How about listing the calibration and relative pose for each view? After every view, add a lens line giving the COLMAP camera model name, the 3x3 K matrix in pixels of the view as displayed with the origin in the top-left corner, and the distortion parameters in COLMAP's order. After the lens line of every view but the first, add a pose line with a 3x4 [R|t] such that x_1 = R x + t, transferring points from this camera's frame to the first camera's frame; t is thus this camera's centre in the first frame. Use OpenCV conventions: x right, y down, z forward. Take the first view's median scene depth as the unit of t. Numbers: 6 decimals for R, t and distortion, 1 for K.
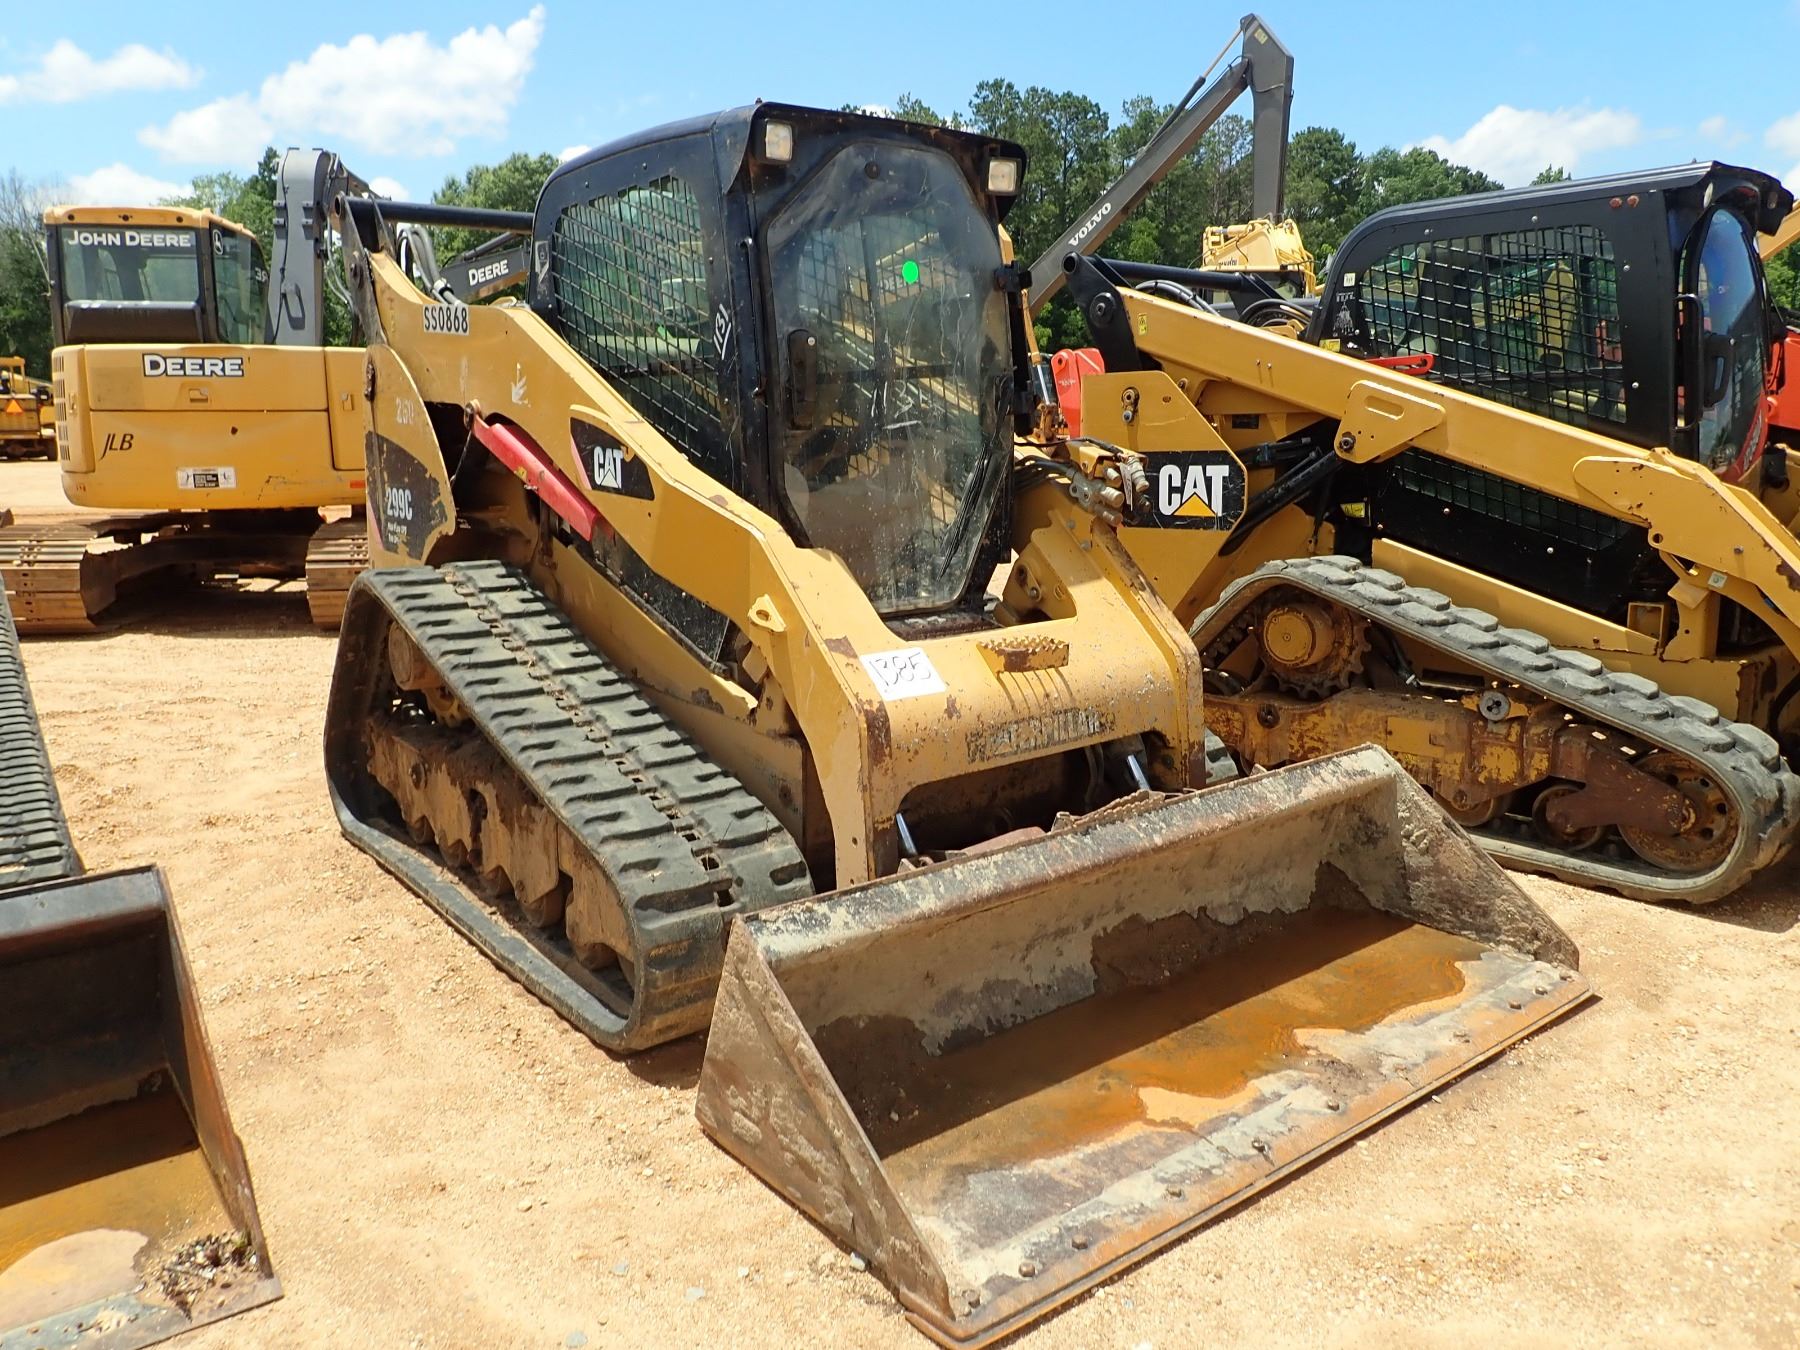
lens RADIAL K [[1333.2, 0, 900.0], [0, 1333.2, 675.0], [0, 0, 1]] dist [0.005175, -0.009020]
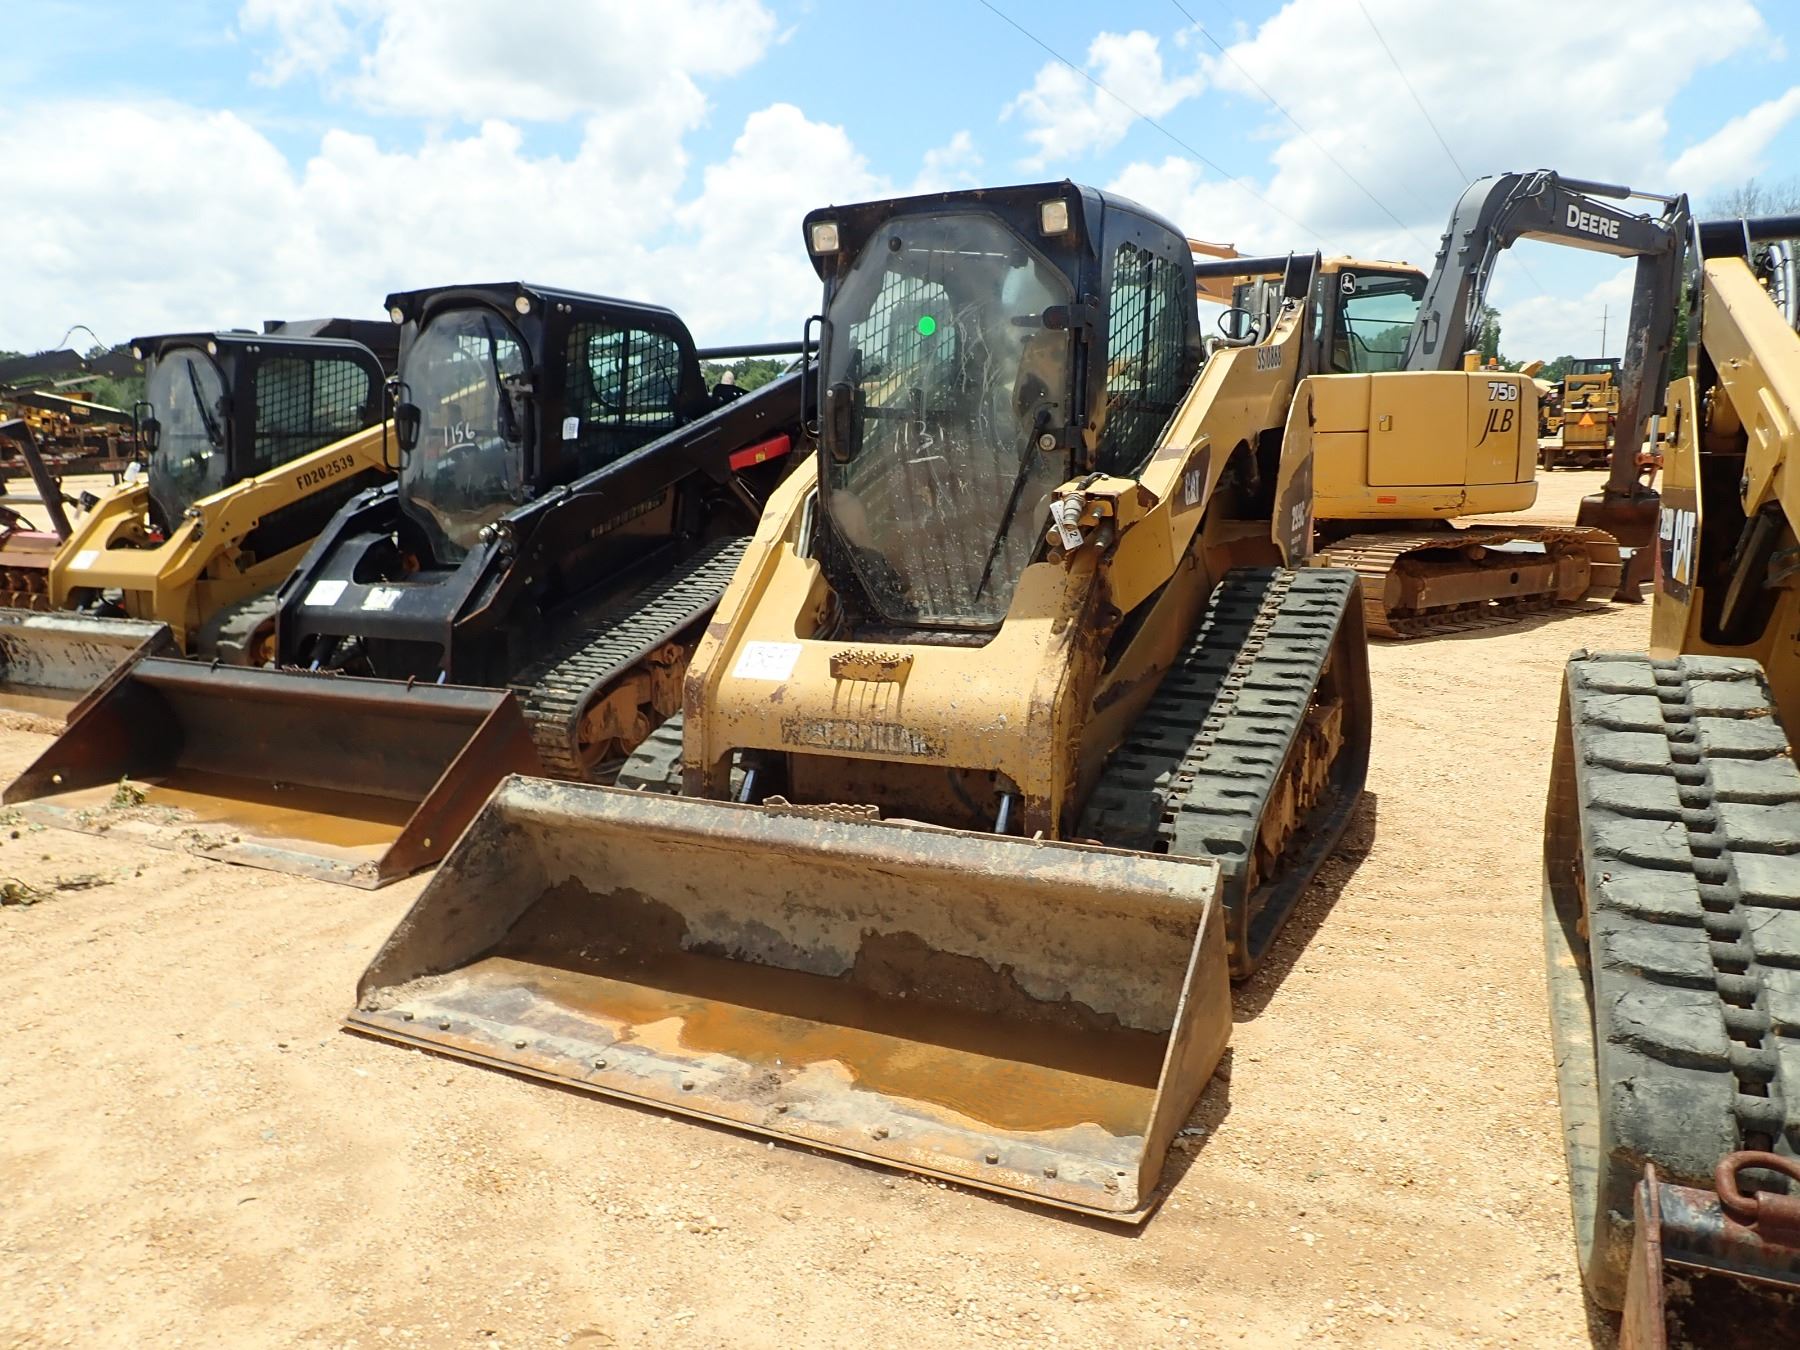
lens RADIAL K [[1348.2, 0, 900.0], [0, 1348.2, 675.0], [0, 0, 1]] dist [0.004315, -0.000337]
pose [[0.415295, 0.152335, -0.896841, 1.134114], [-0.159118, 0.982845, 0.093262, -0.119492], [0.895663, 0.103972, 0.432409, 0.541190]]
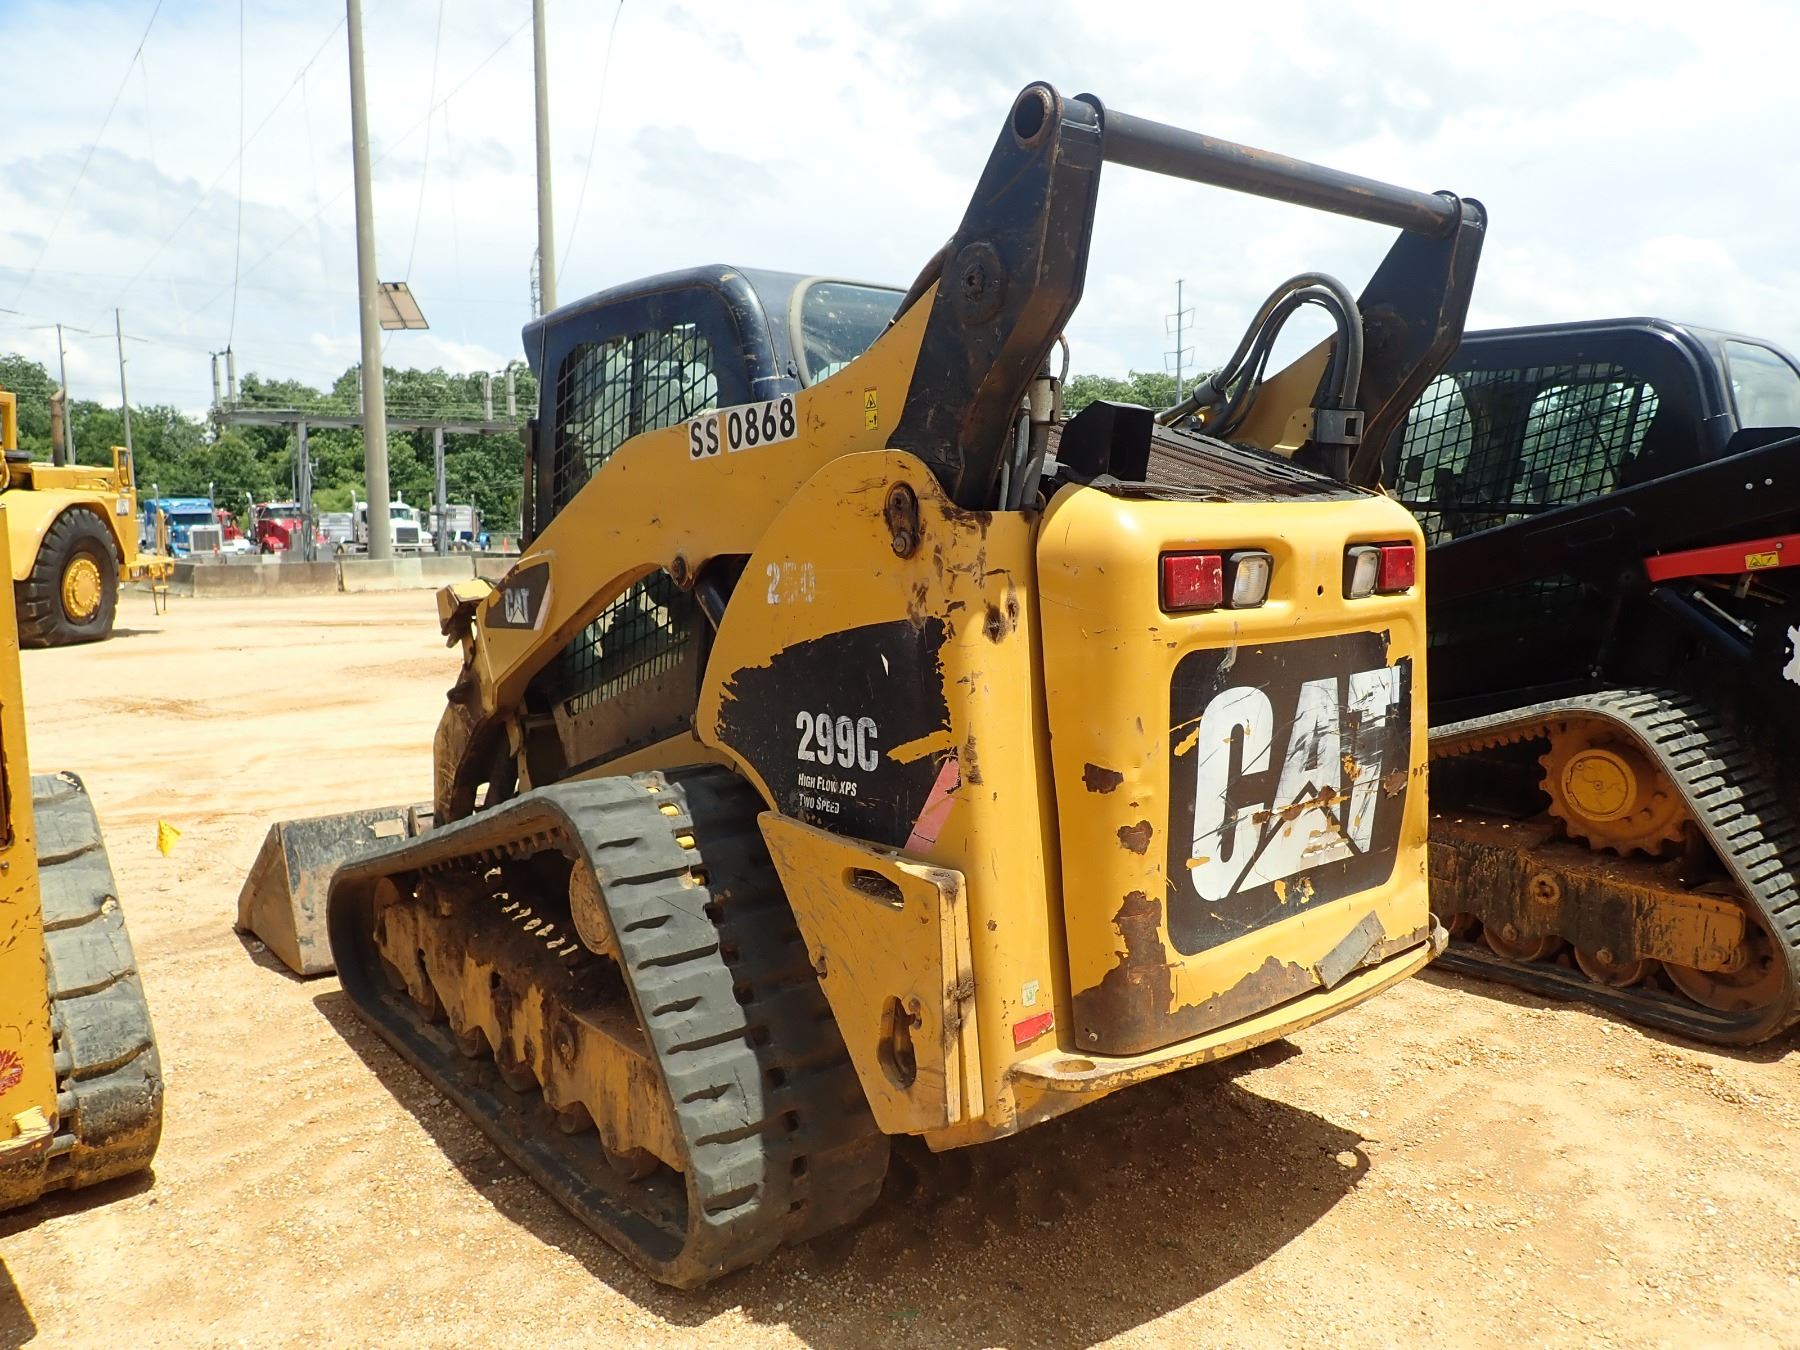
lens RADIAL K [[1333.2, 0, 900.0], [0, 1333.2, 675.0], [0, 0, 1]] dist [0.005175, -0.009020]
pose [[-0.999865, 0.015302, -0.006029, -0.234406], [0.012587, 0.947893, 0.318341, -0.525771], [0.010586, 0.318222, -0.947957, 2.434490]]
